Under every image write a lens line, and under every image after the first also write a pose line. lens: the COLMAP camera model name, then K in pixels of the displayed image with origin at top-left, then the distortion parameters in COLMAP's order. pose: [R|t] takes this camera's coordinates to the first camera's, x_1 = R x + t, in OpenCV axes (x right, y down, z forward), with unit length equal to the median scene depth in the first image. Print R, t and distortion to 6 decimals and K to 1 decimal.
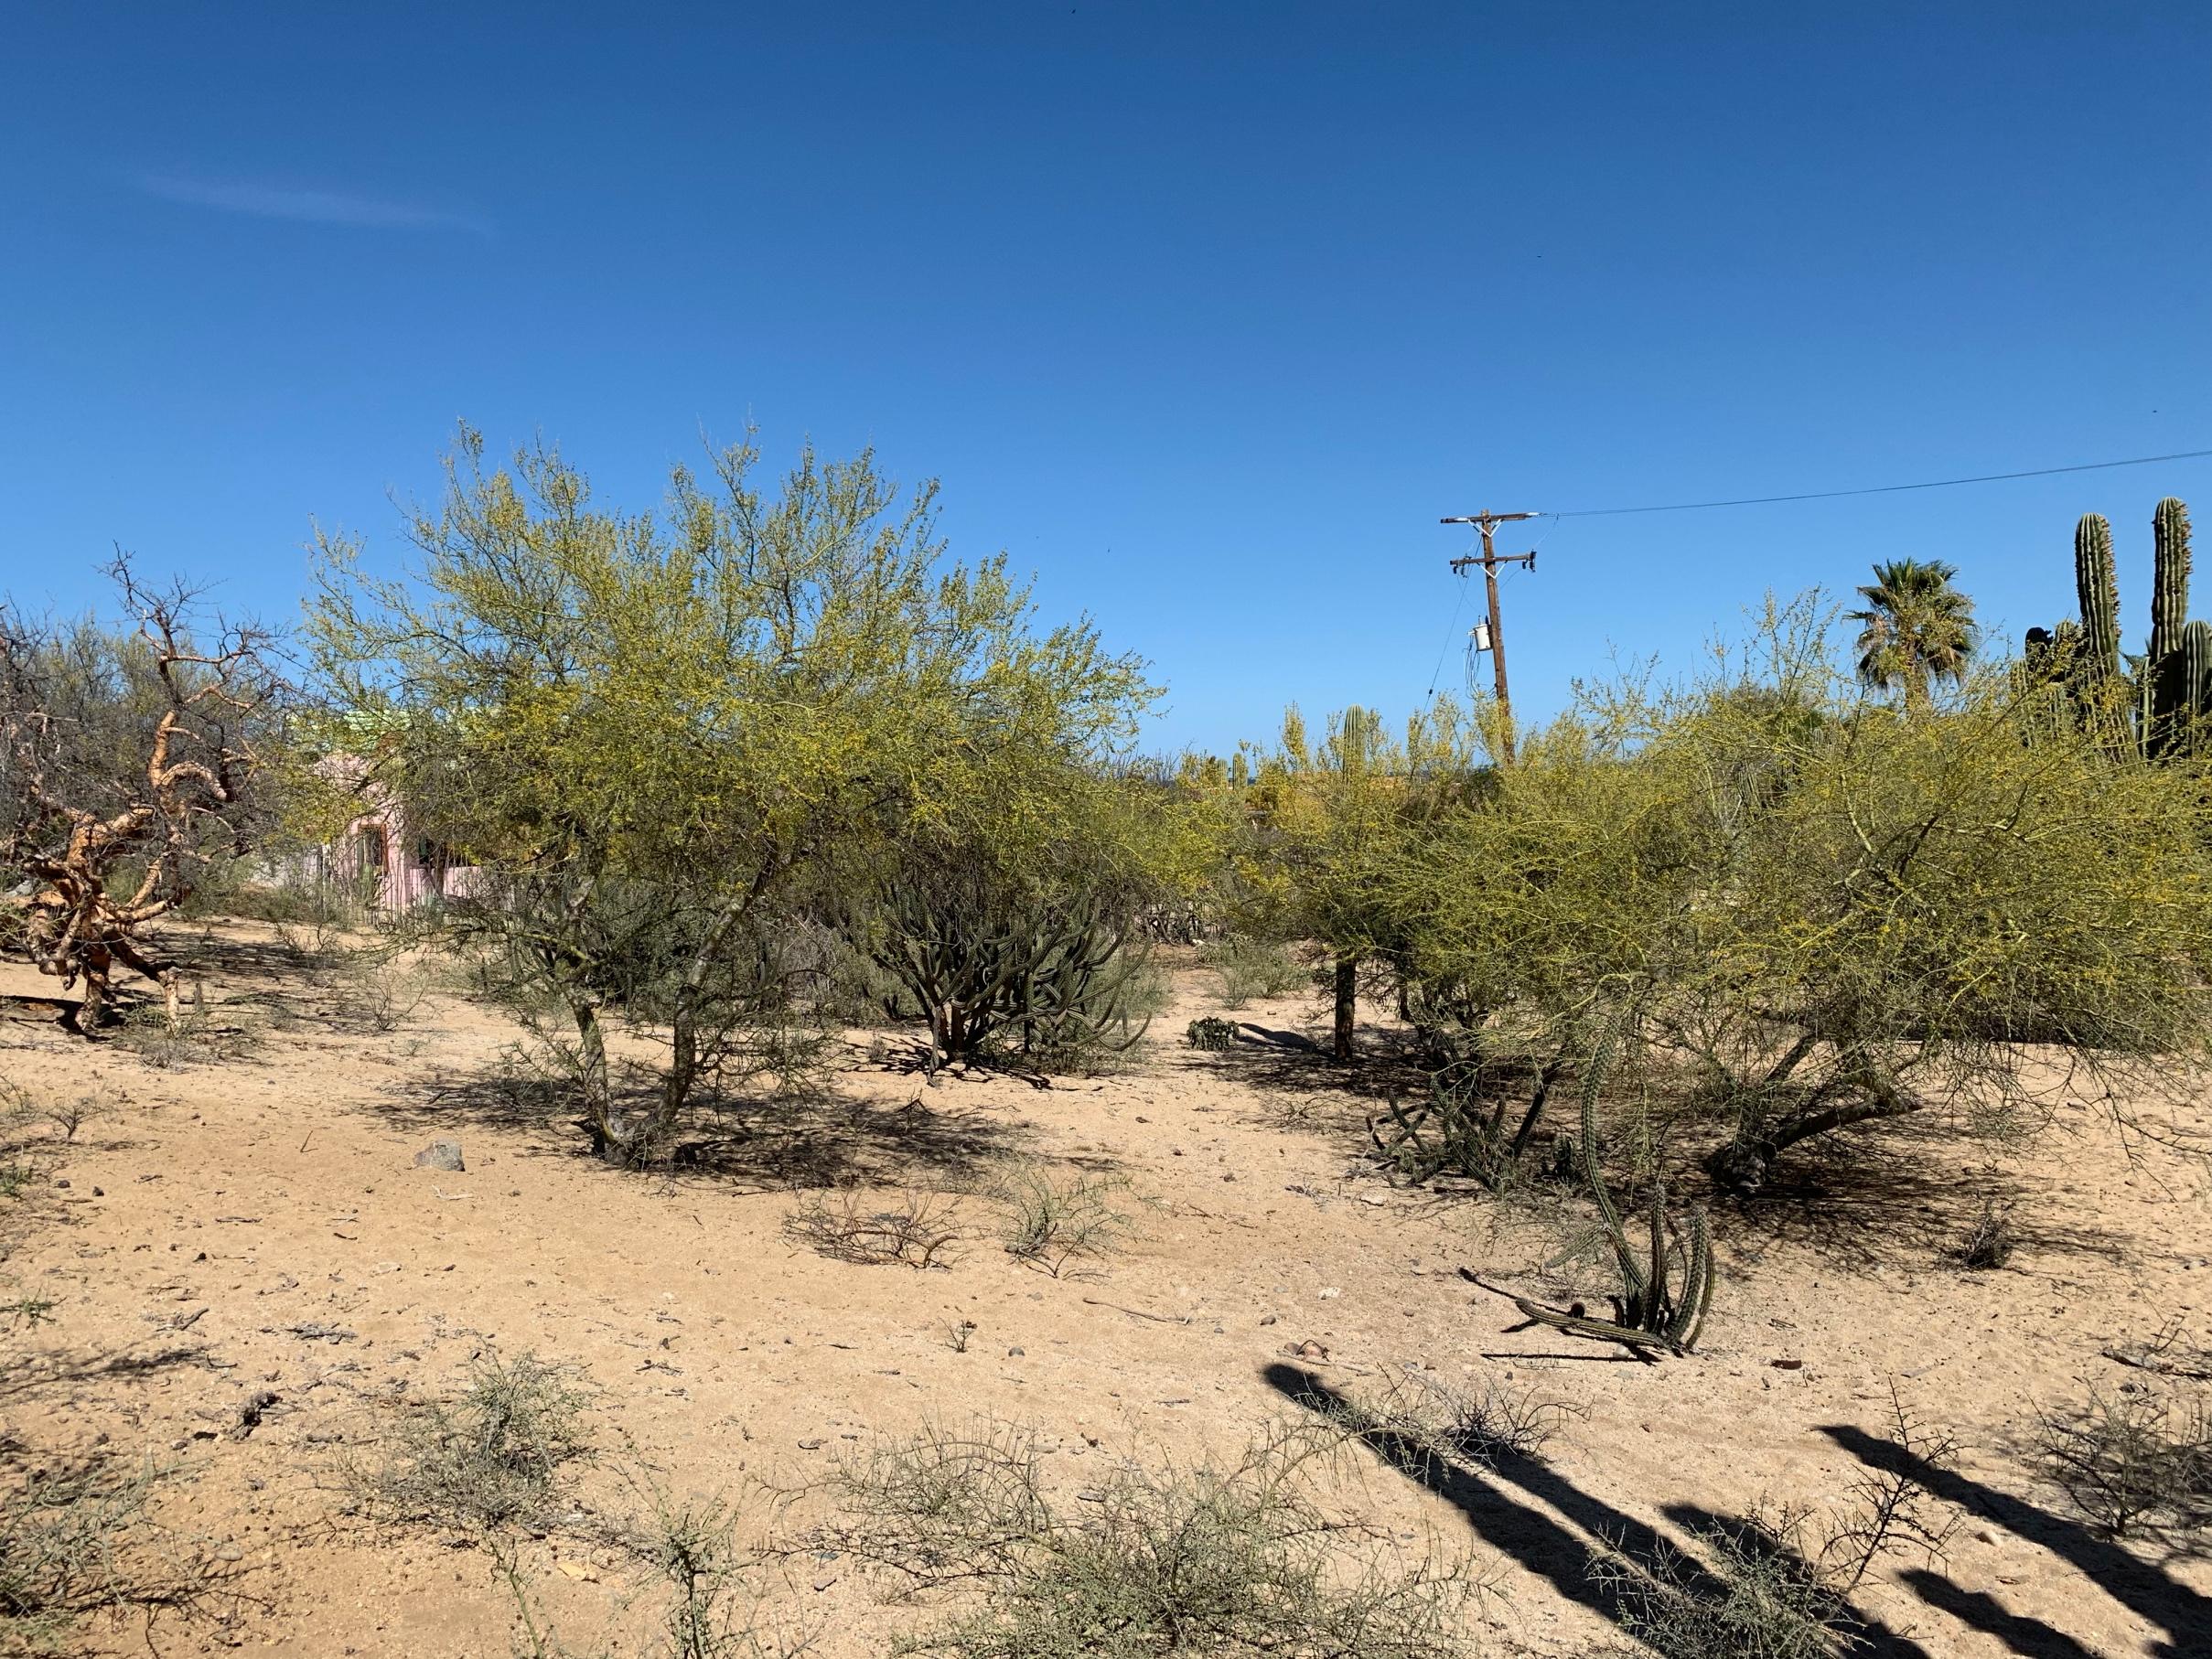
lens RADIAL K [[1700.7, 0, 1104.9], [0, 1700.7, 814.5], [0, 0, 1]] dist [-0.007222, -0.005297]
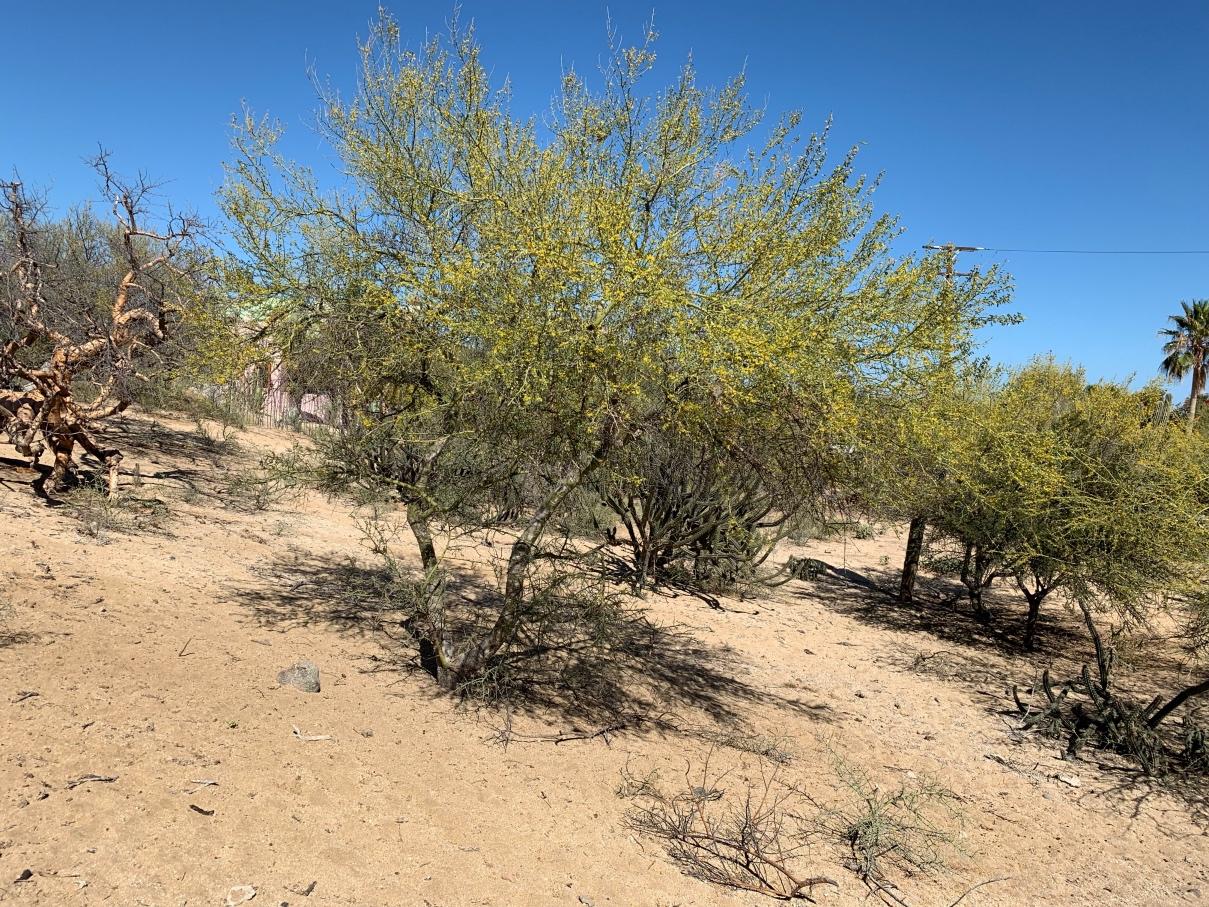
lens RADIAL K [[939.0, 0, 604.5], [0, 939.0, 453.5], [0, 0, 1]] dist [-0.000184, 0.007012]
pose [[0.992371, 0.112298, -0.050886, -0.101862], [-0.109031, 0.992041, 0.062978, -0.002970], [0.057553, -0.056949, 0.996717, 0.231696]]
